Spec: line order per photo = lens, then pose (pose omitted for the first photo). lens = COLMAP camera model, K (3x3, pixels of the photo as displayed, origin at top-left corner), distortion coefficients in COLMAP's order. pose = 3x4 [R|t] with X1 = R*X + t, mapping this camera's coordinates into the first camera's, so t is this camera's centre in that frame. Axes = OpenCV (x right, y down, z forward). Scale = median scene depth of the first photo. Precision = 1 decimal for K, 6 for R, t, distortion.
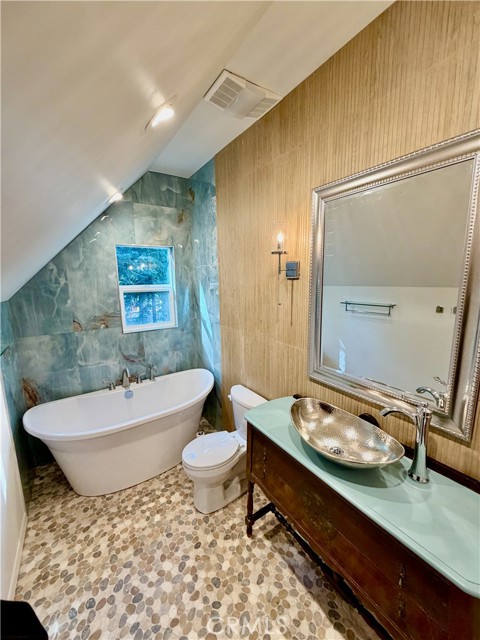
lens RADIAL K [[254.4, 0, 241.0], [0, 254.4, 318.6], [0, 0, 1]] dist [-0.000348, 0.000162]
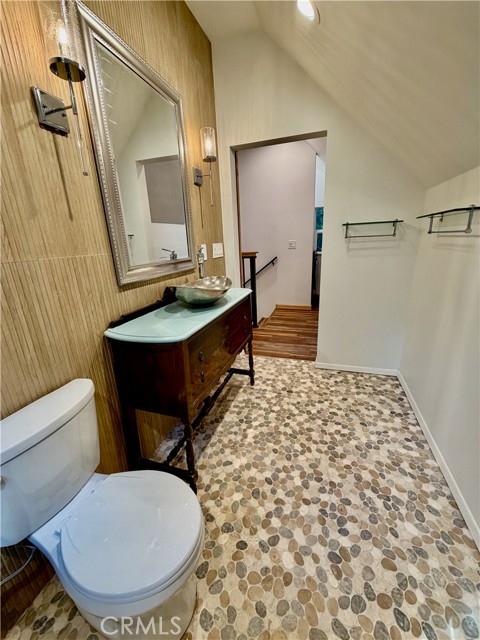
lens RADIAL K [[254.4, 0, 241.2], [0, 254.4, 318.6], [0, 0, 1]] dist [-0.000348, 0.000162]
pose [[-0.608762, -0.189886, 0.770293, -0.527284], [0.182686, 0.911290, 0.369020, 0.086842], [-0.772033, 0.365367, -0.520070, 1.038090]]
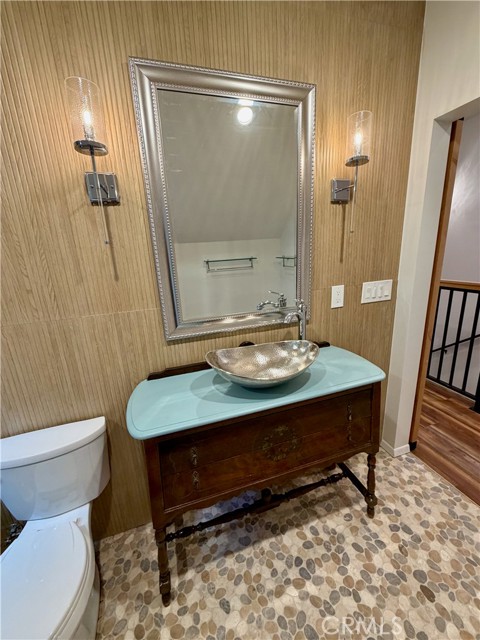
lens RADIAL K [[254.4, 0, 240.7], [0, 254.4, 318.6], [0, 0, 1]] dist [-0.000348, 0.000162]
pose [[0.281021, -0.245711, 0.927714, -0.325707], [0.205470, 0.959659, 0.191931, 0.057879], [-0.937448, 0.136681, 0.320171, 0.484288]]
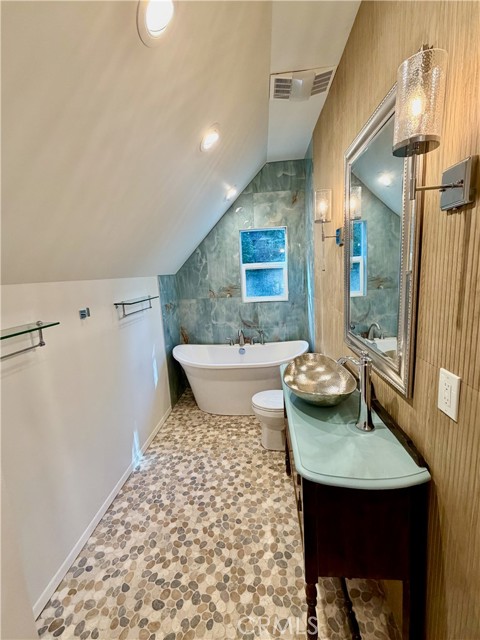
lens RADIAL K [[279.0, 0, 241.0], [0, 279.0, 318.4], [0, 0, 1]] dist [0.003725, -0.000540]
pose [[0.783650, 0.081781, -0.615796, 0.552477], [-0.059724, 0.996623, 0.056353, 0.087844], [0.618325, -0.007383, 0.785888, -0.111220]]
